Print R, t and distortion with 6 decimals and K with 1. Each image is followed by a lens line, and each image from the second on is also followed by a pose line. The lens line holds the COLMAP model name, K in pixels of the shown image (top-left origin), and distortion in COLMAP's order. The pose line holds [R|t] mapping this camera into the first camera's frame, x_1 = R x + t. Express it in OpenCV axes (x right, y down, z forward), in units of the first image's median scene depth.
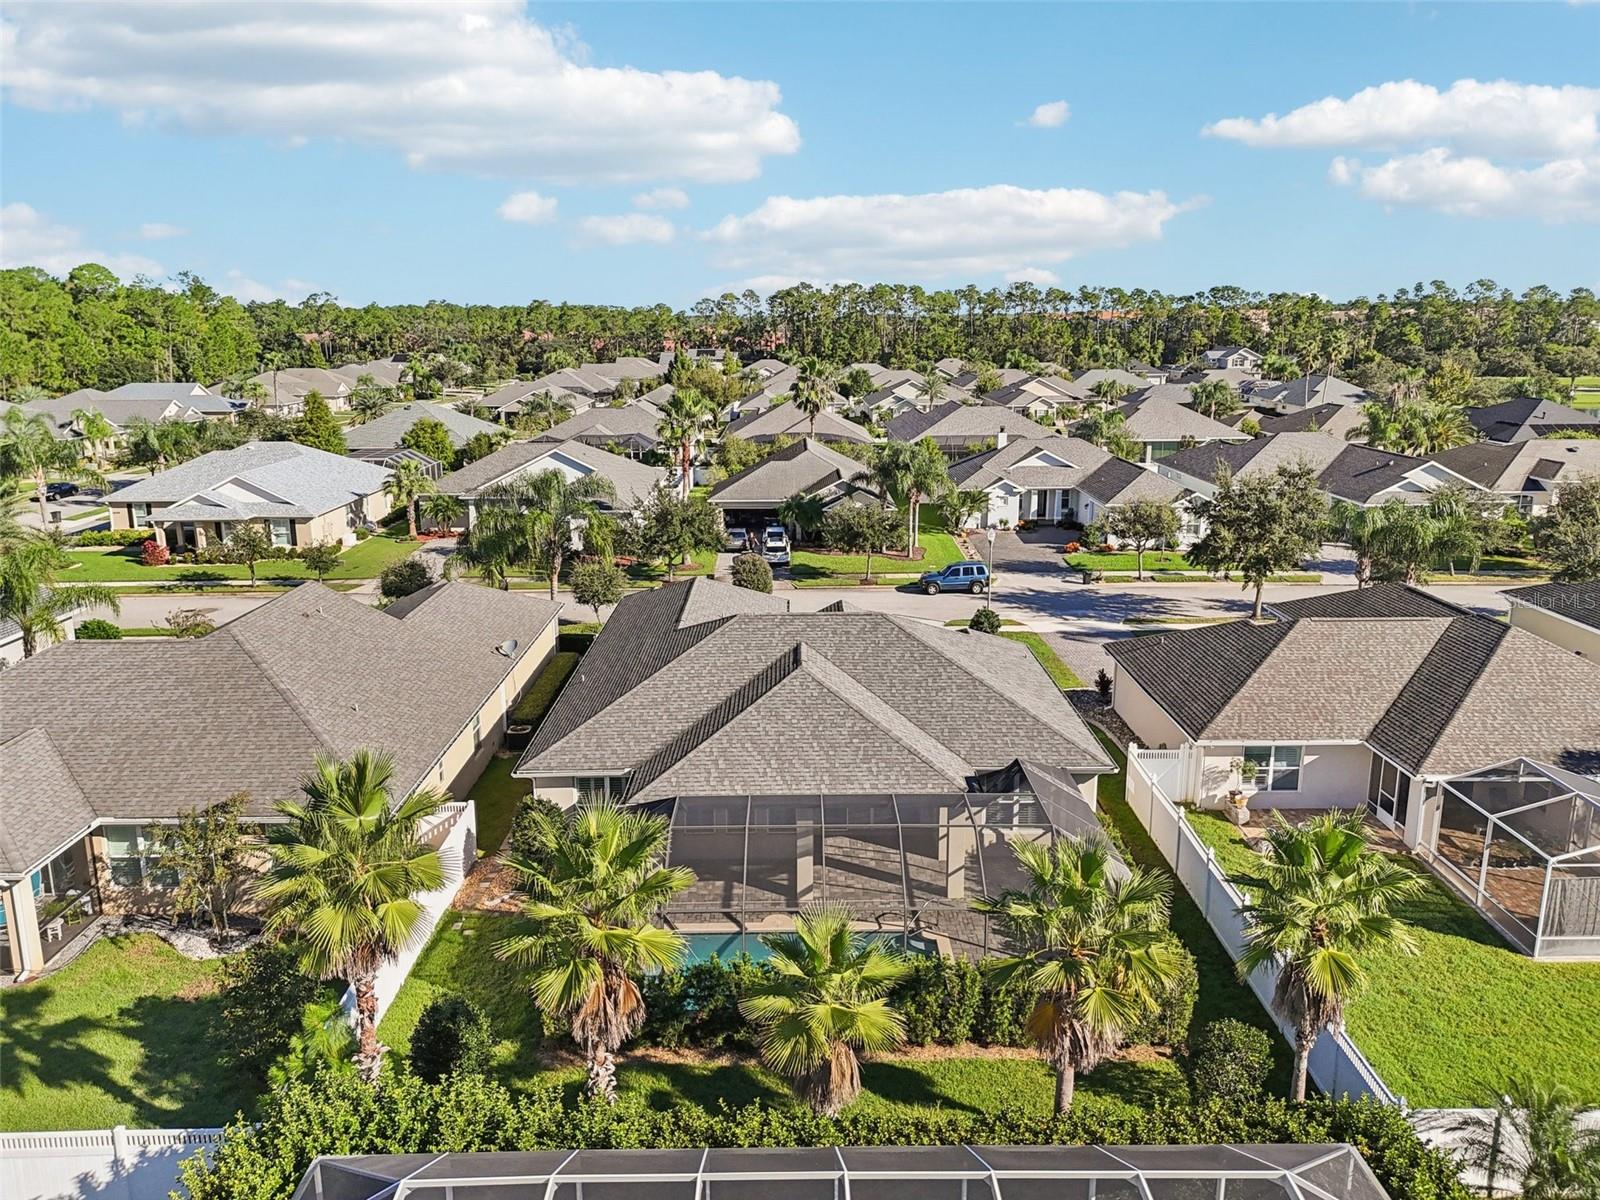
lens RADIAL K [[1195.4, 0, 807.3], [0, 1195.4, 599.7], [0, 0, 1]] dist [0.058435, -0.048770]
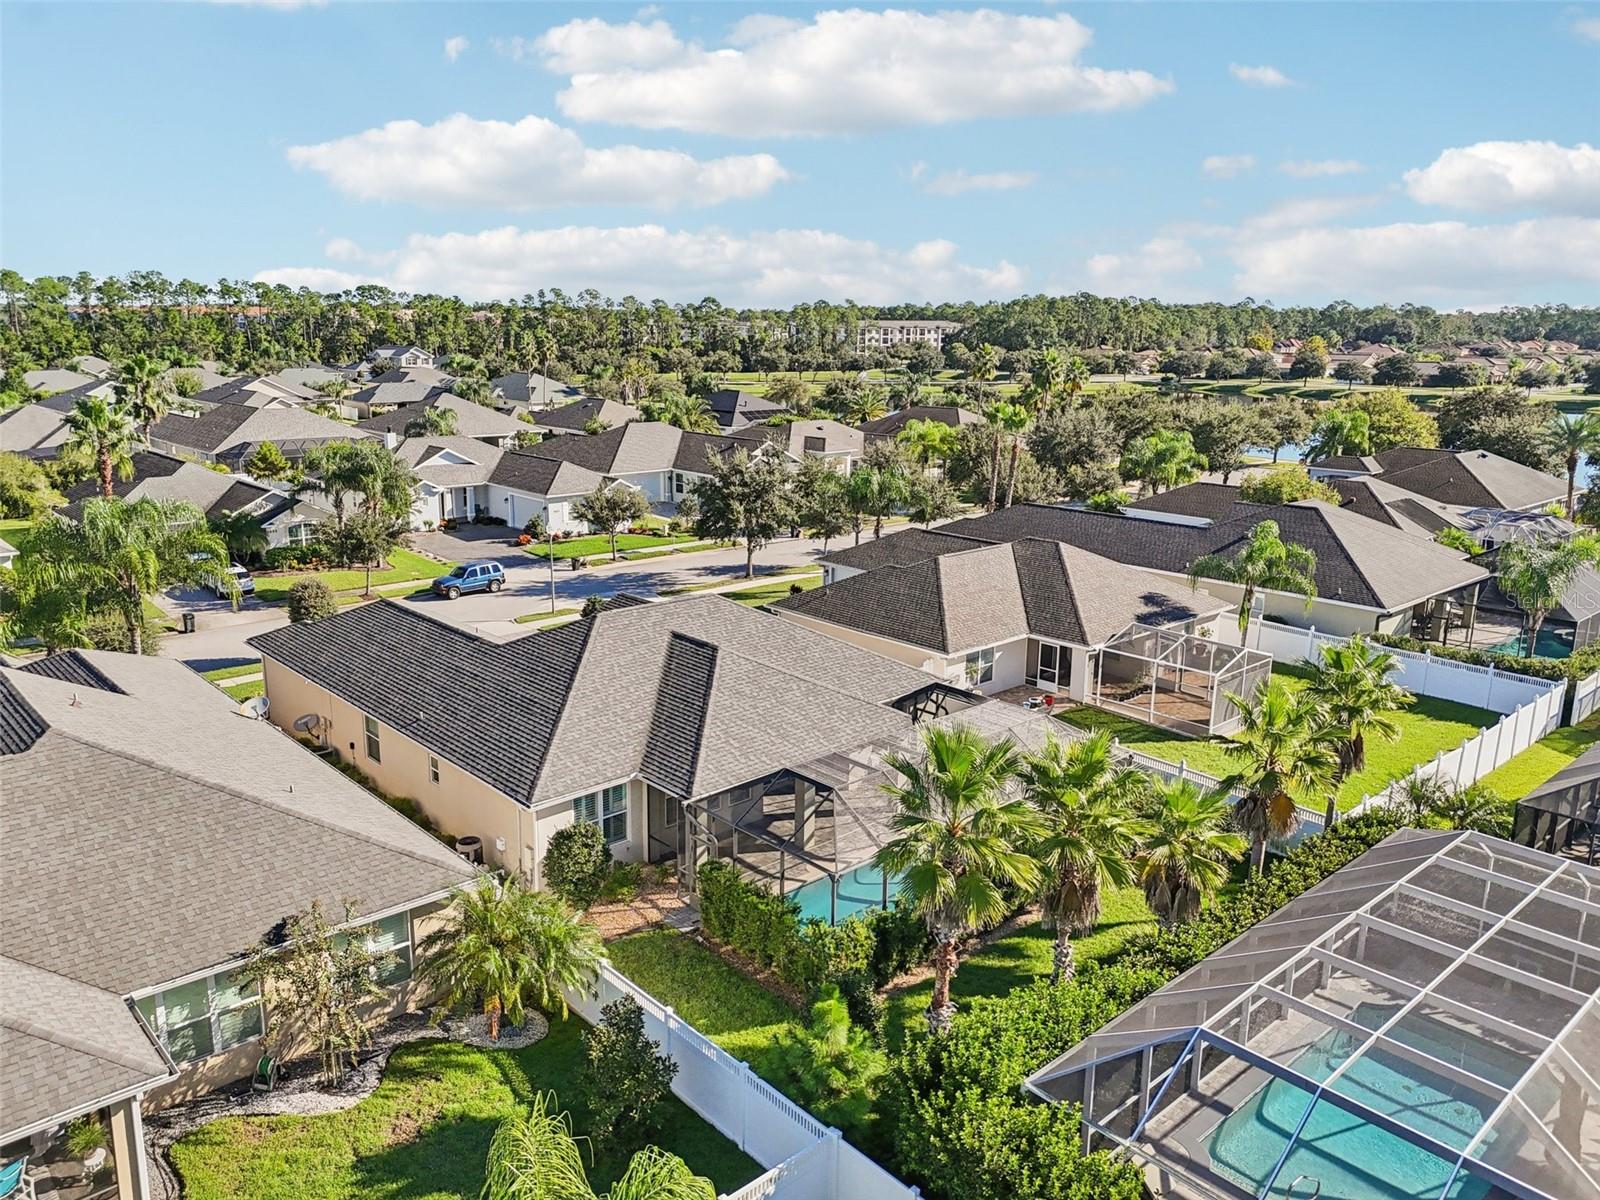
lens RADIAL K [[1195.4, 0, 807.3], [0, 1195.4, 599.7], [0, 0, 1]] dist [0.058435, -0.048770]
pose [[0.739650, -0.140834, 0.658091, -0.190132], [0.140369, 0.988636, 0.053808, -0.009228], [-0.658191, 0.052576, 0.751013, 0.044681]]
